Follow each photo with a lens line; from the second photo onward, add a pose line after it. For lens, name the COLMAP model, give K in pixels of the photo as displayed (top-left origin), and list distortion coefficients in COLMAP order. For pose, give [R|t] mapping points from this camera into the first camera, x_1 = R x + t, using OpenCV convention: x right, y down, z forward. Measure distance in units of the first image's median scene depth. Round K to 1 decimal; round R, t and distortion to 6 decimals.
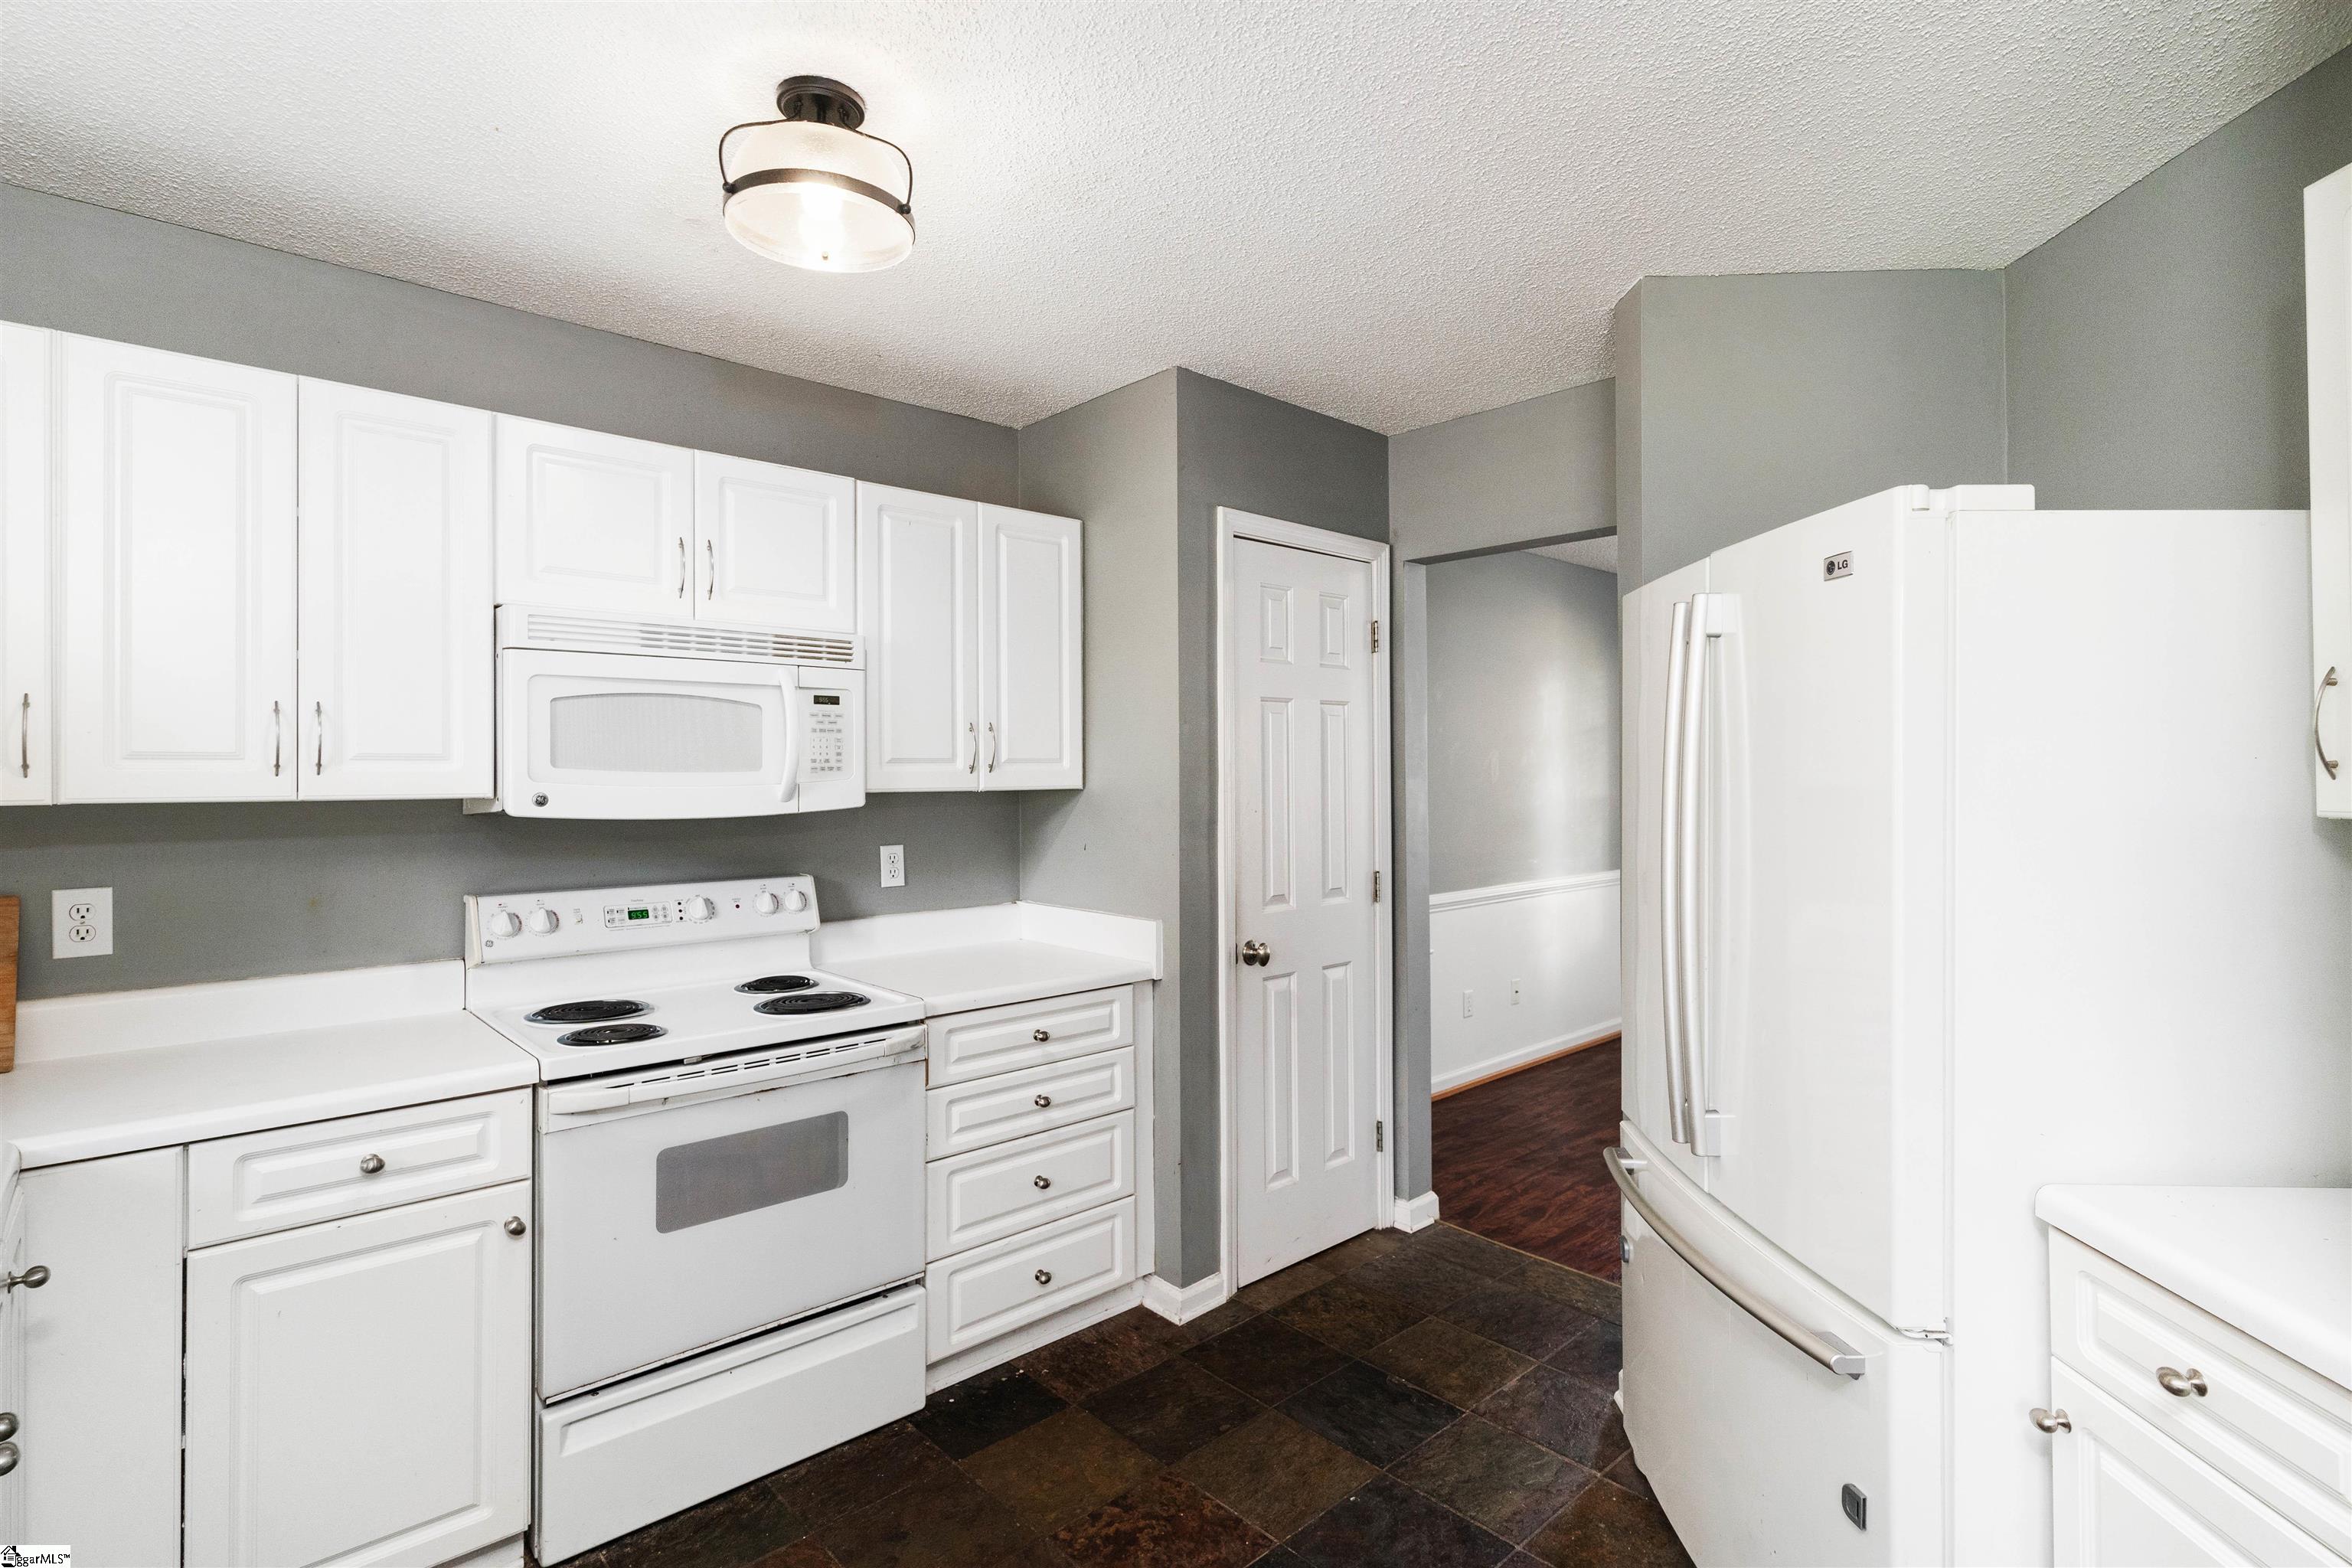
lens RADIAL K [[1132.3, 0, 1190.9], [0, 1132.3, 771.9], [0, 0, 1]] dist [0.004282, -0.000974]
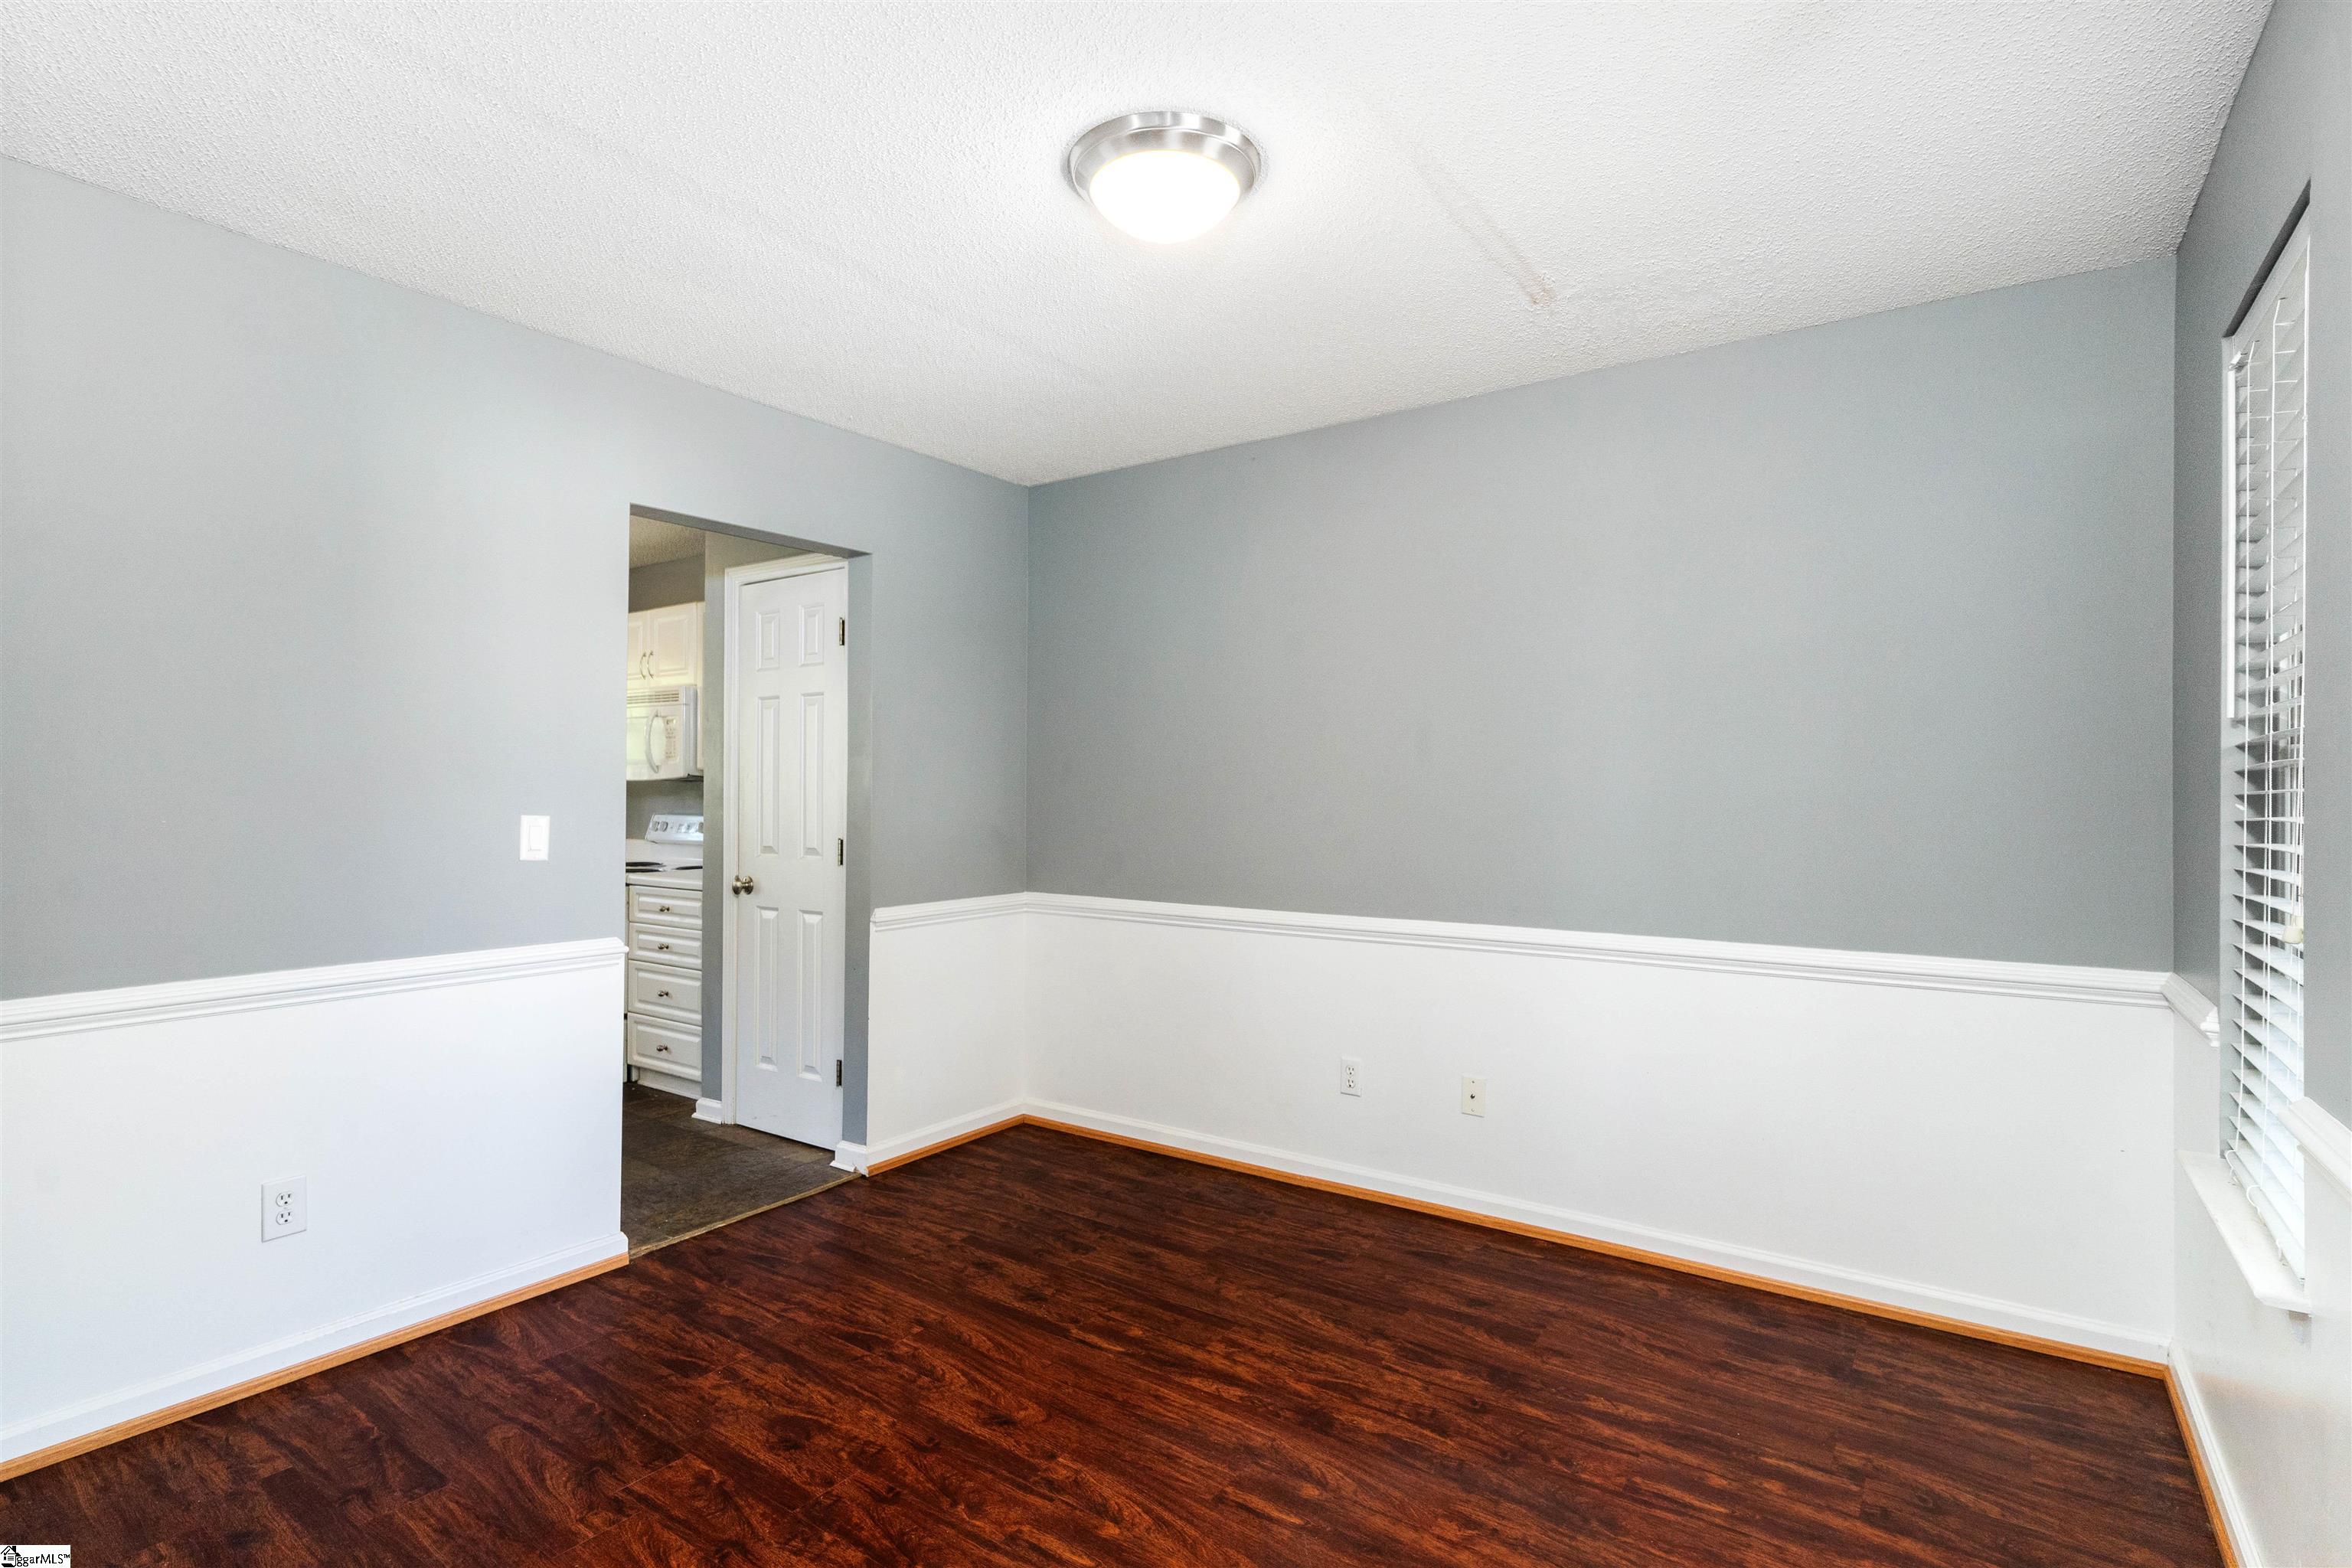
lens RADIAL K [[1132.3, 0, 1177.6], [0, 1132.3, 789.3], [0, 0, 1]] dist [0.004282, -0.000974]
pose [[0.211342, 0.001704, -0.977411, 1.819534], [-0.004180, 0.999991, 0.000840, 0.049078], [0.977403, 0.003908, 0.211347, 1.478958]]
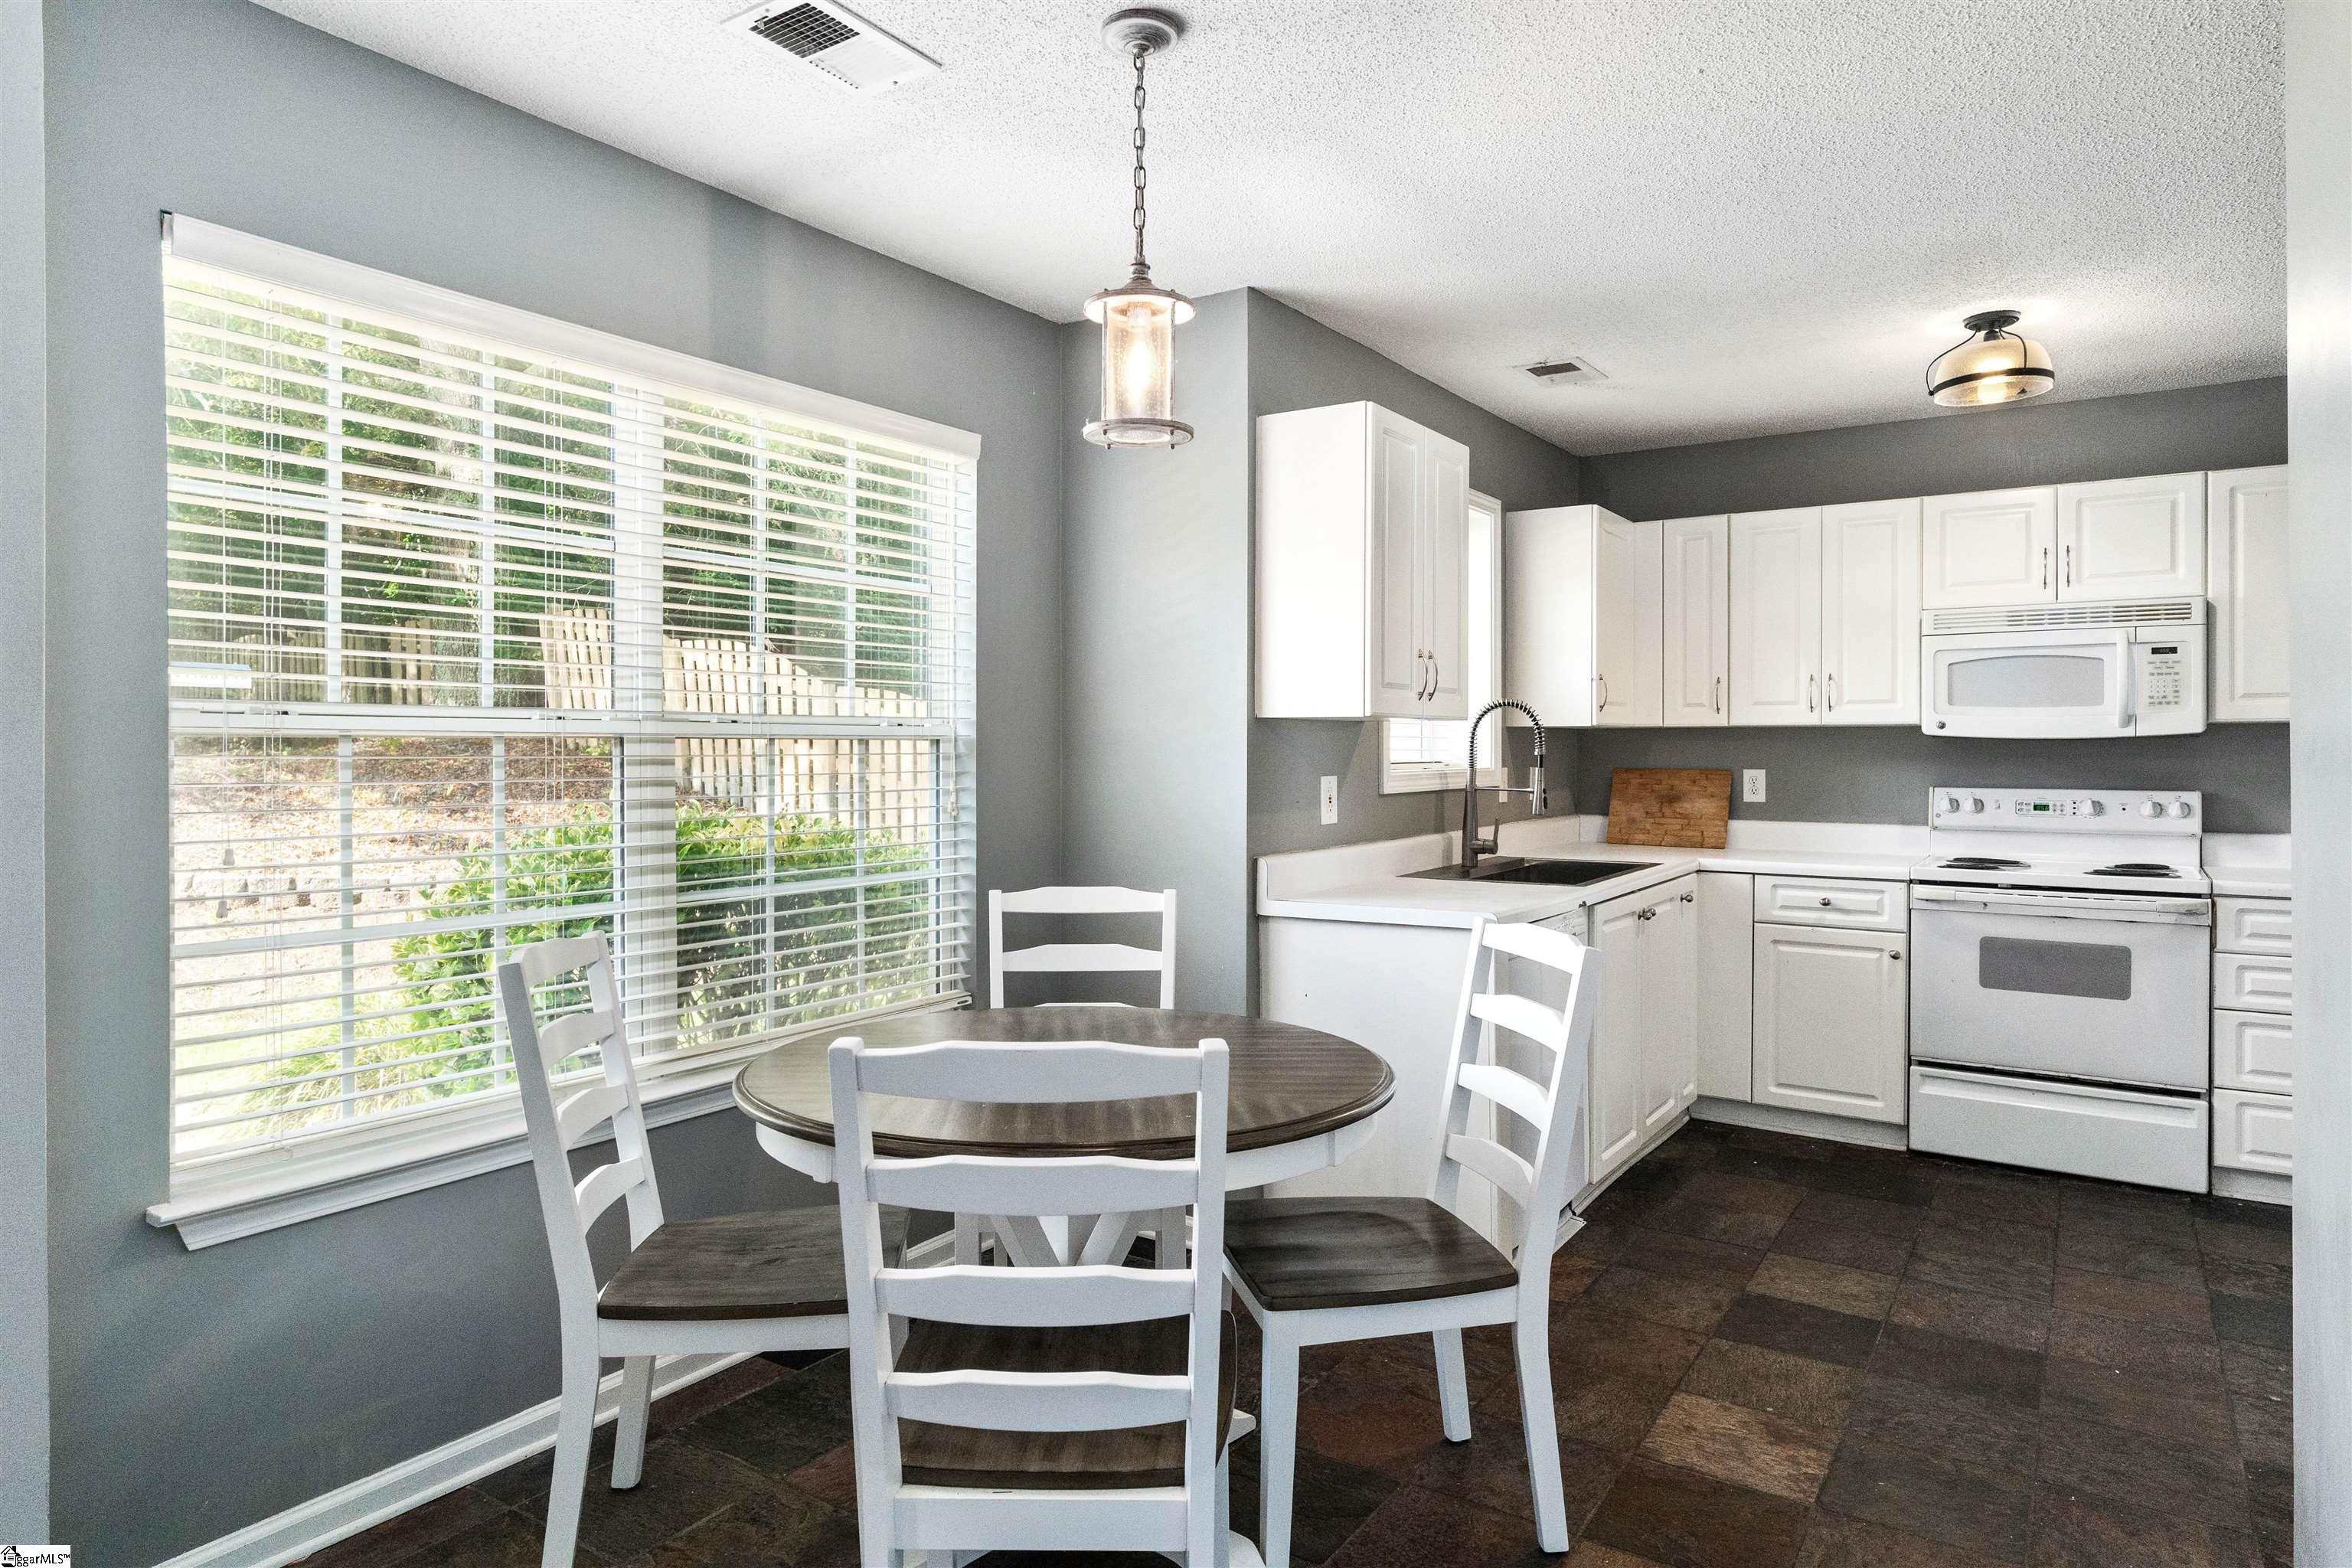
lens RADIAL K [[1416.0, 0, 1171.1], [0, 1416.0, 756.2], [0, 0, 1]] dist [0.005134, -0.004491]
pose [[0.227300, 0.005111, -0.973811, 1.032432], [-0.000286, 0.999987, 0.005182, 0.051644], [0.973825, -0.000899, 0.227299, -0.497080]]
